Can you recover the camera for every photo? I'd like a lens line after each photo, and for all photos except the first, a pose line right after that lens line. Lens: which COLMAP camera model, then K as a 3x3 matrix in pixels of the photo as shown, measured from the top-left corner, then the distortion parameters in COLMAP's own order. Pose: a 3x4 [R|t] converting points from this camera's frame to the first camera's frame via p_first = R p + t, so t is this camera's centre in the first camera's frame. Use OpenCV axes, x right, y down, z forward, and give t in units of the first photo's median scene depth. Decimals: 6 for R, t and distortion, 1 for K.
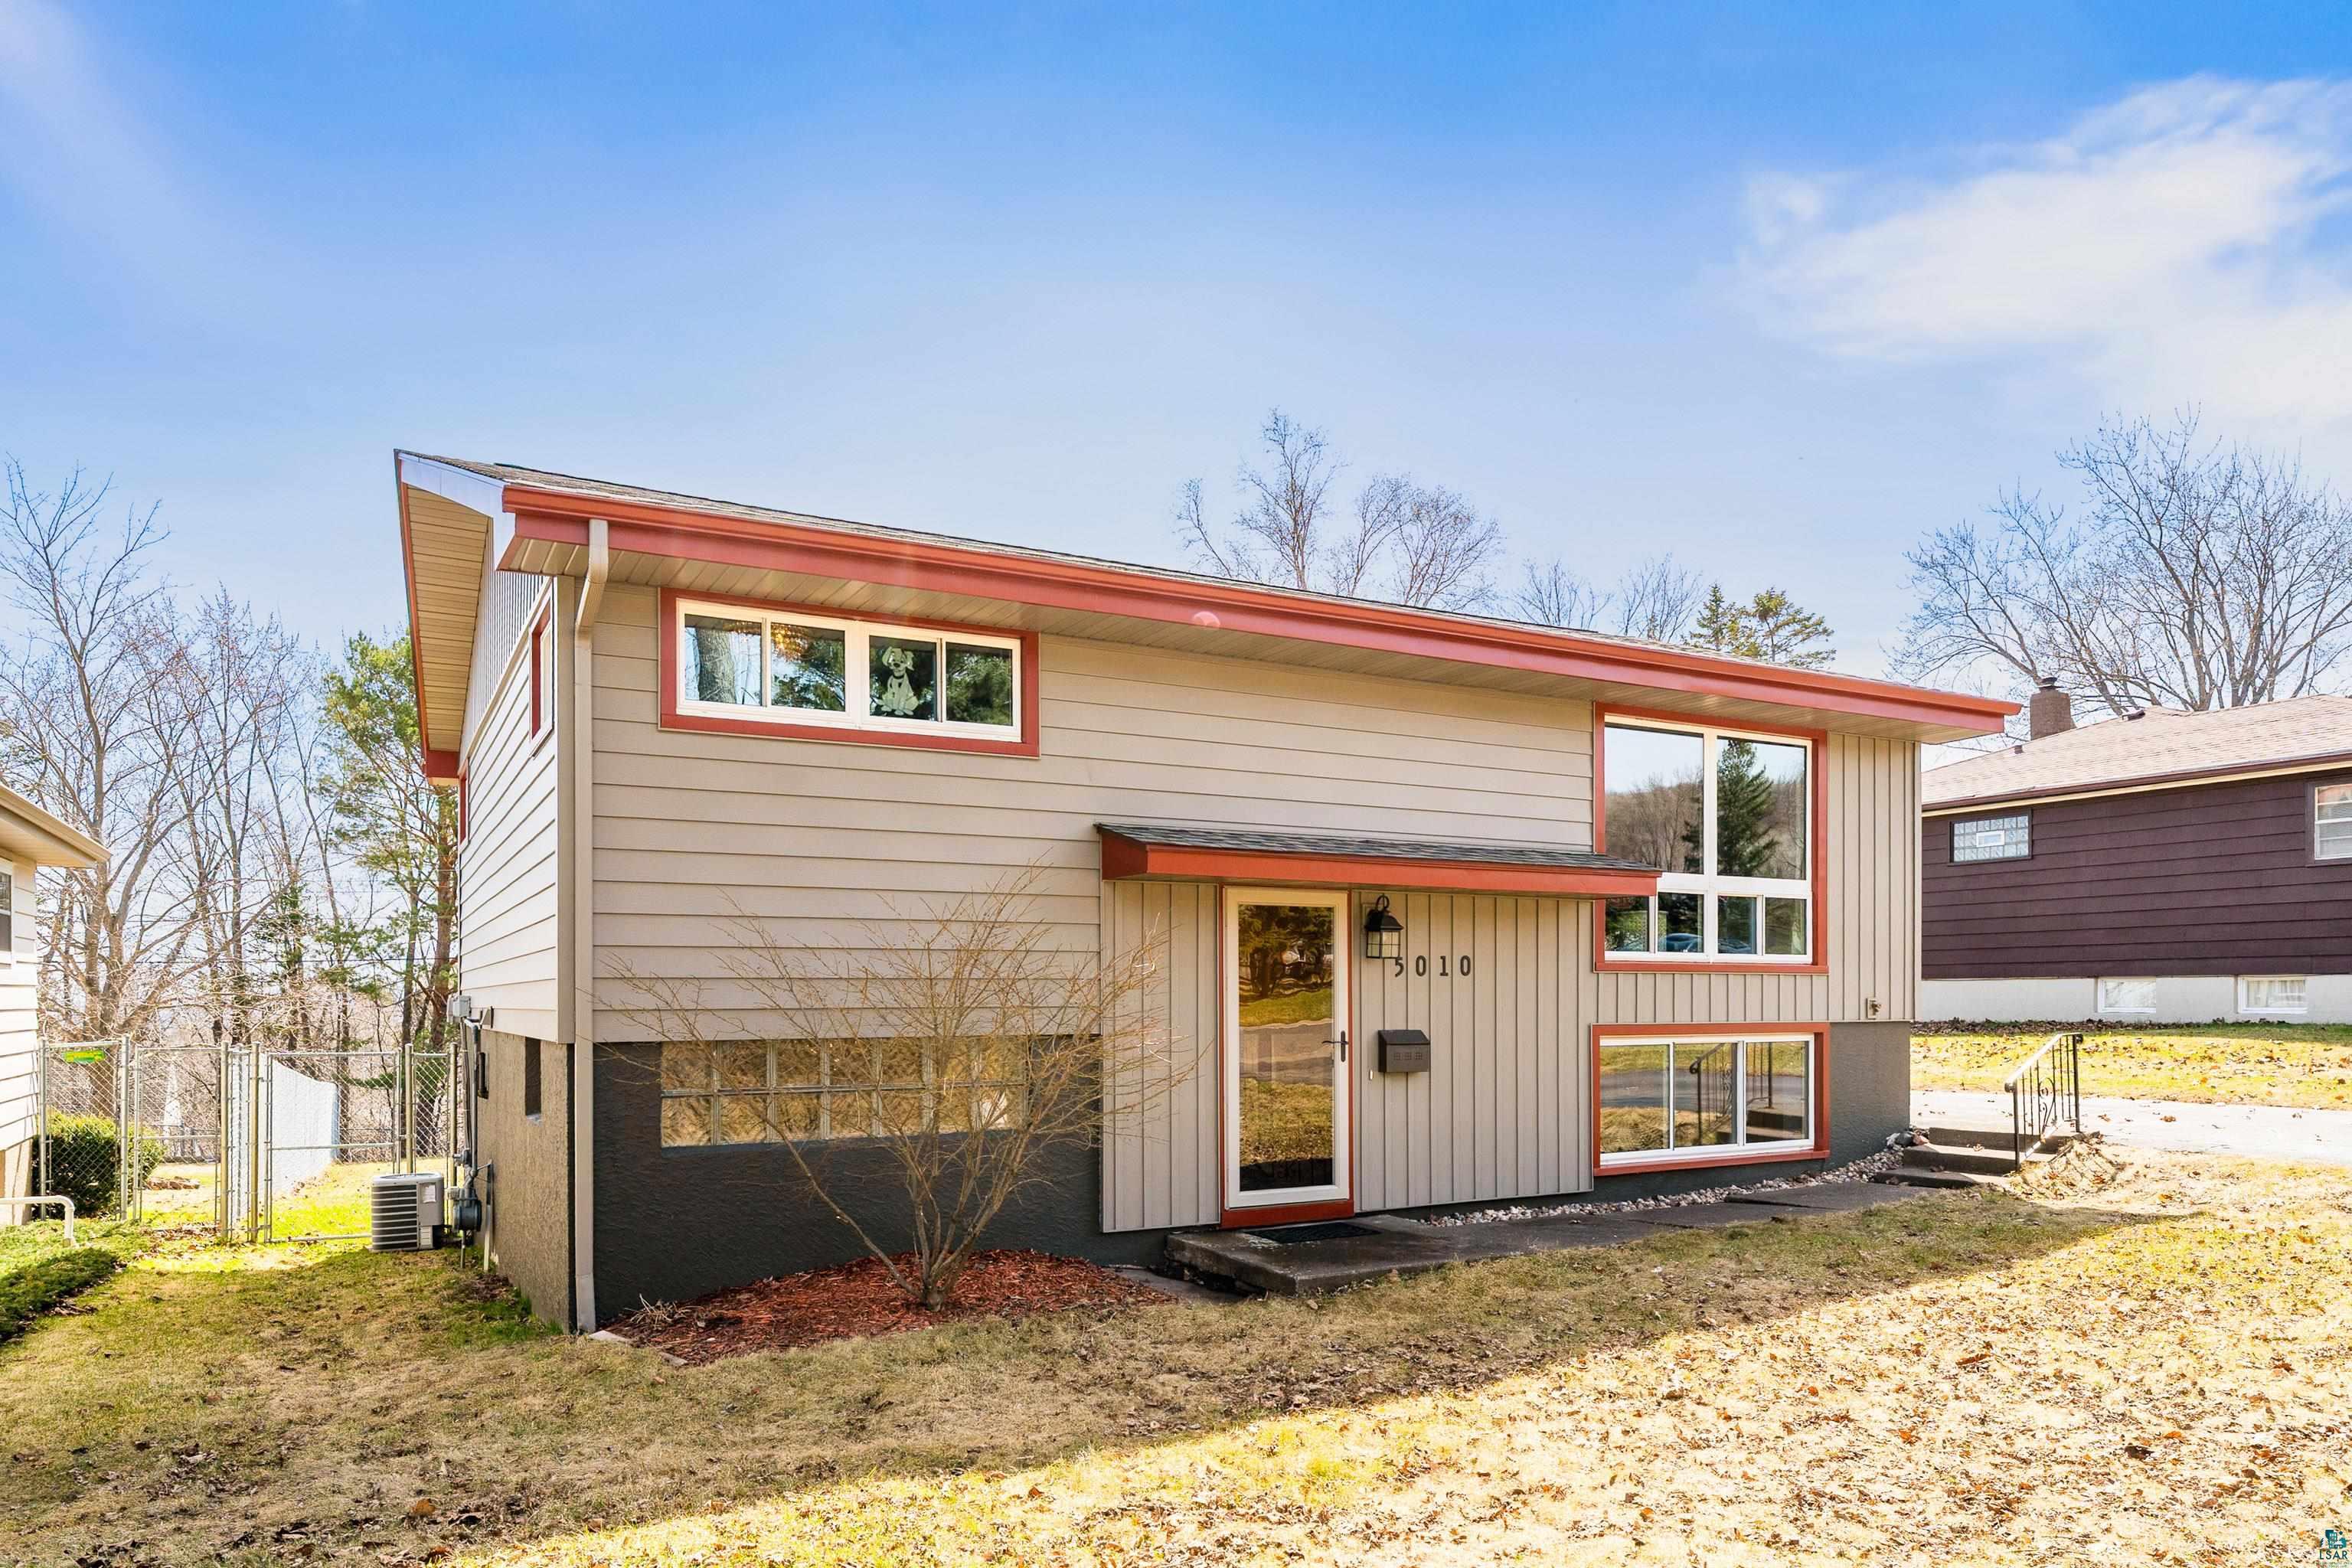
lens RADIAL K [[1499.0, 0, 1178.6], [0, 1499.0, 993.1], [0, 0, 1]] dist [-0.000960, 0.000278]
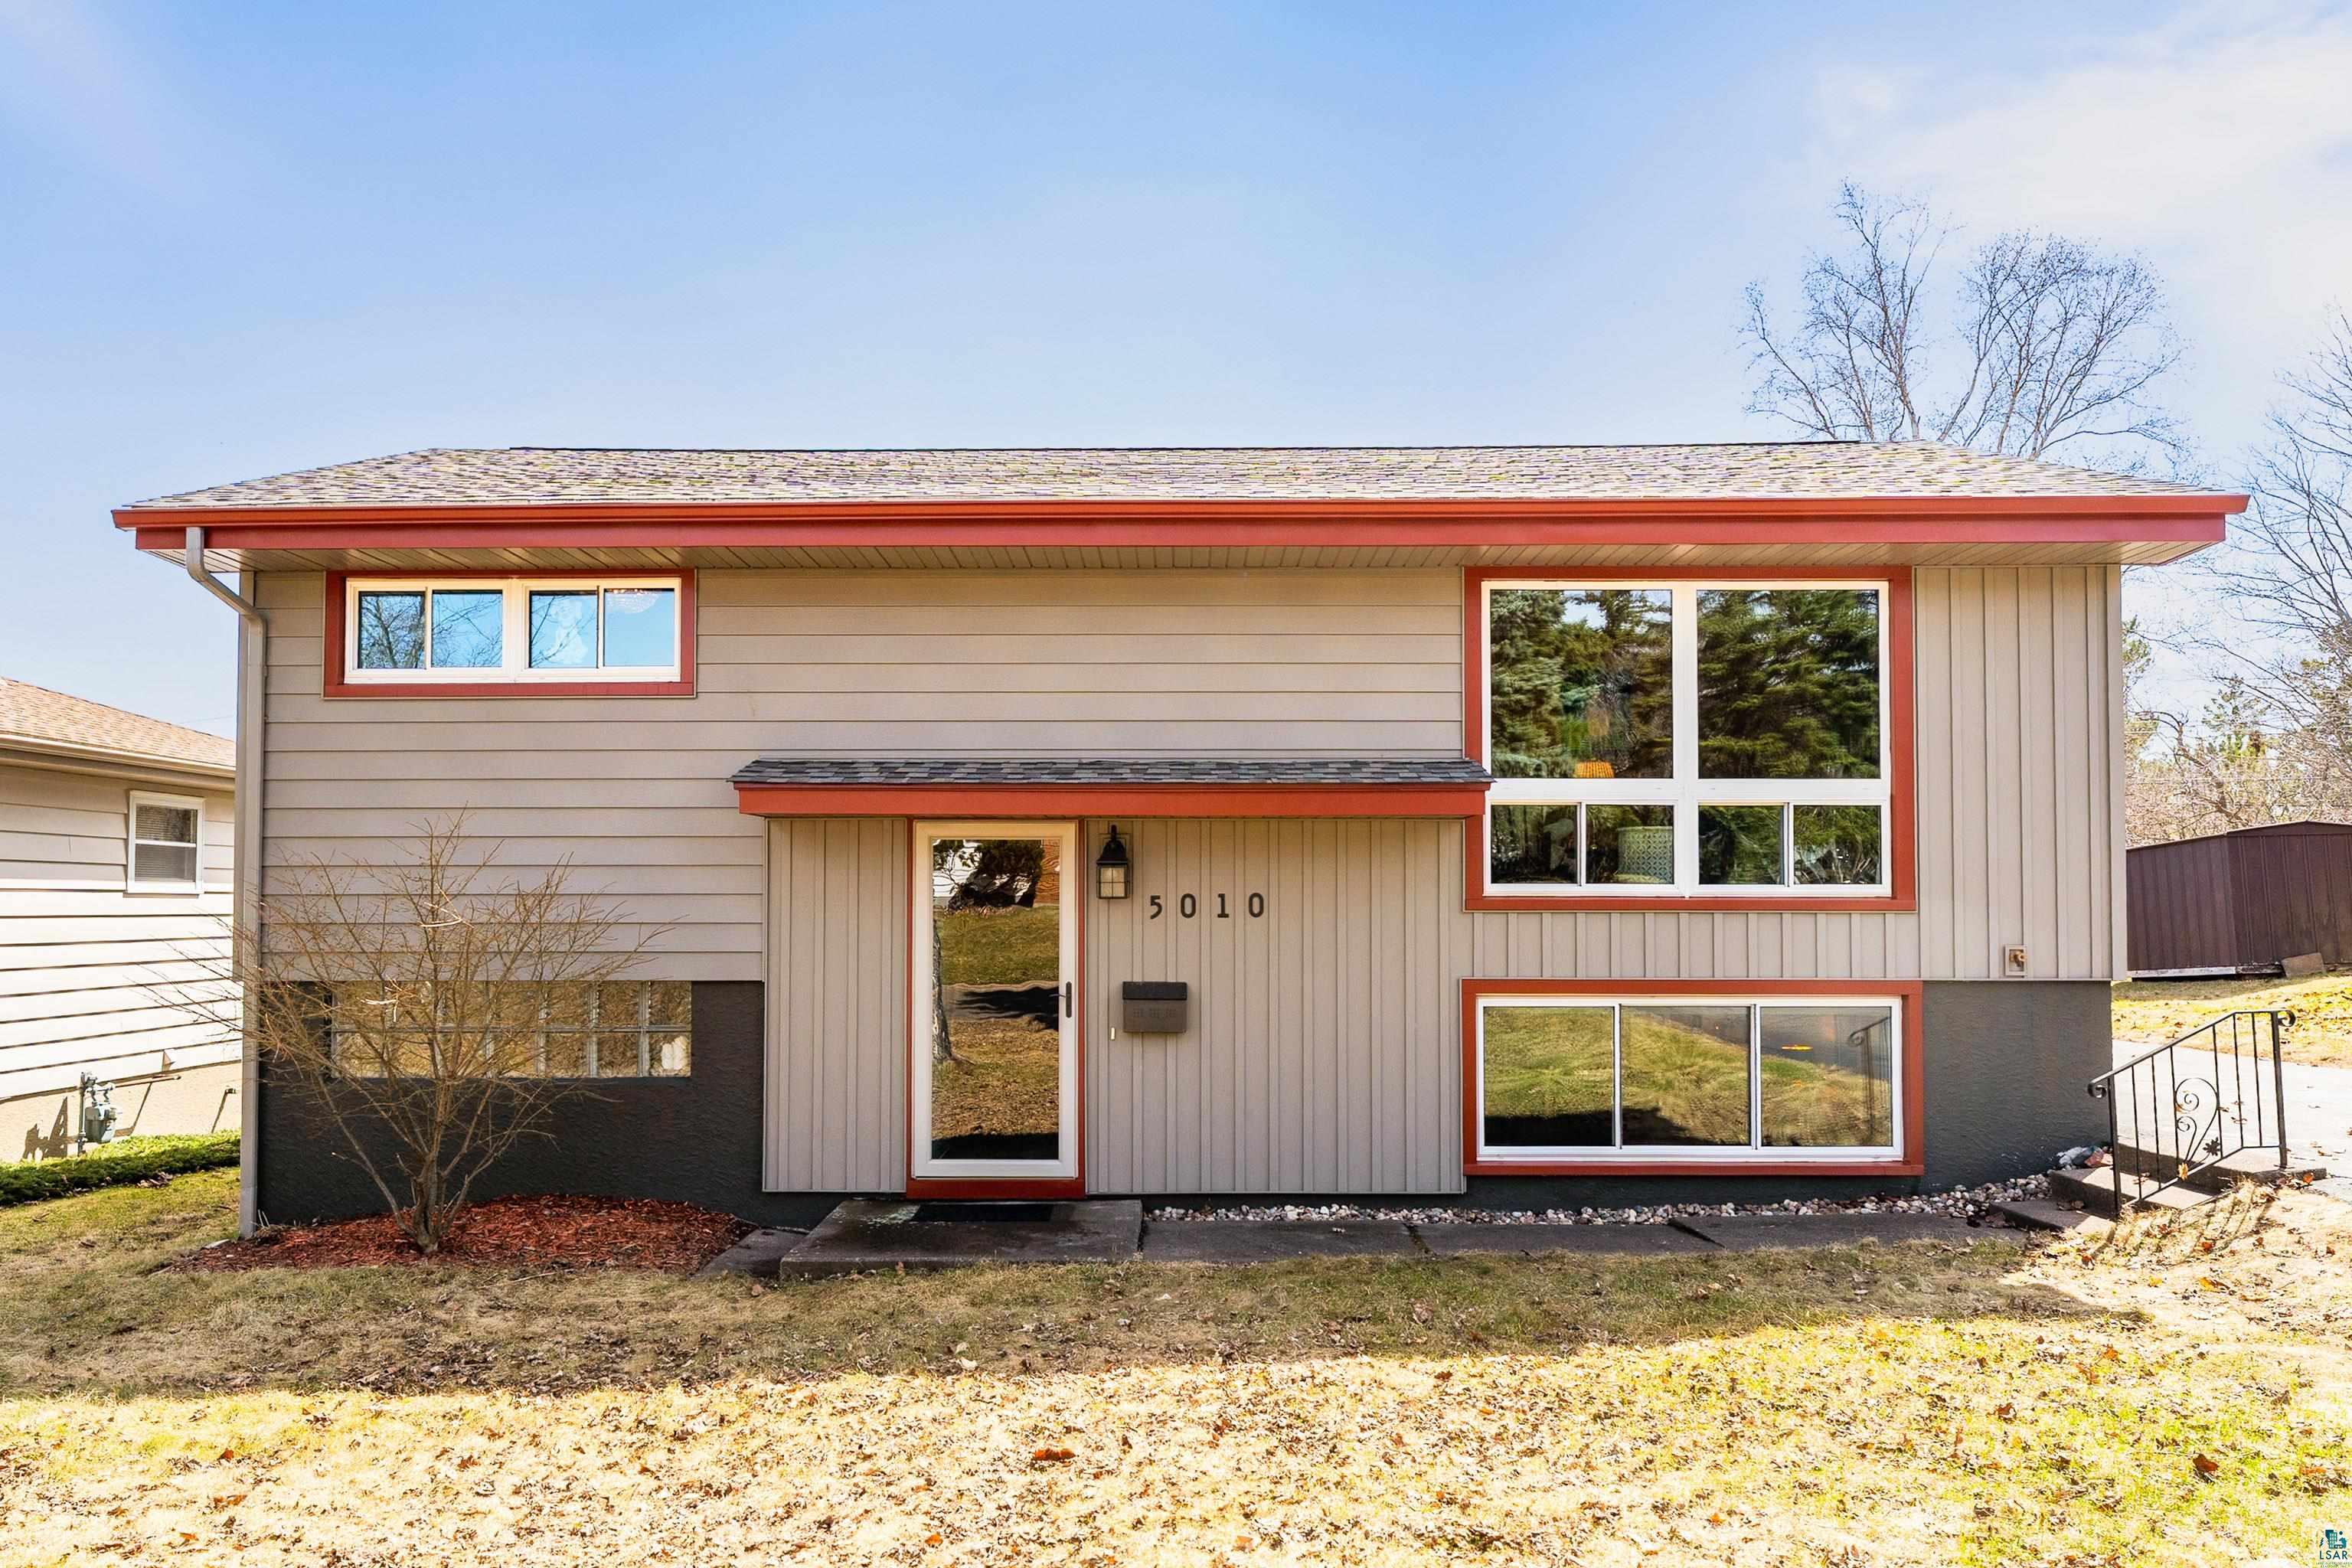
lens RADIAL K [[1464.4, 0, 1175.1], [0, 1464.4, 913.9], [0, 0, 1]] dist [0.001816, 0.000096]
pose [[0.872133, -0.010757, -0.489151, 0.559799], [-0.000708, 0.999729, -0.023247, 0.005493], [0.489269, 0.020621, 0.871889, 0.285156]]
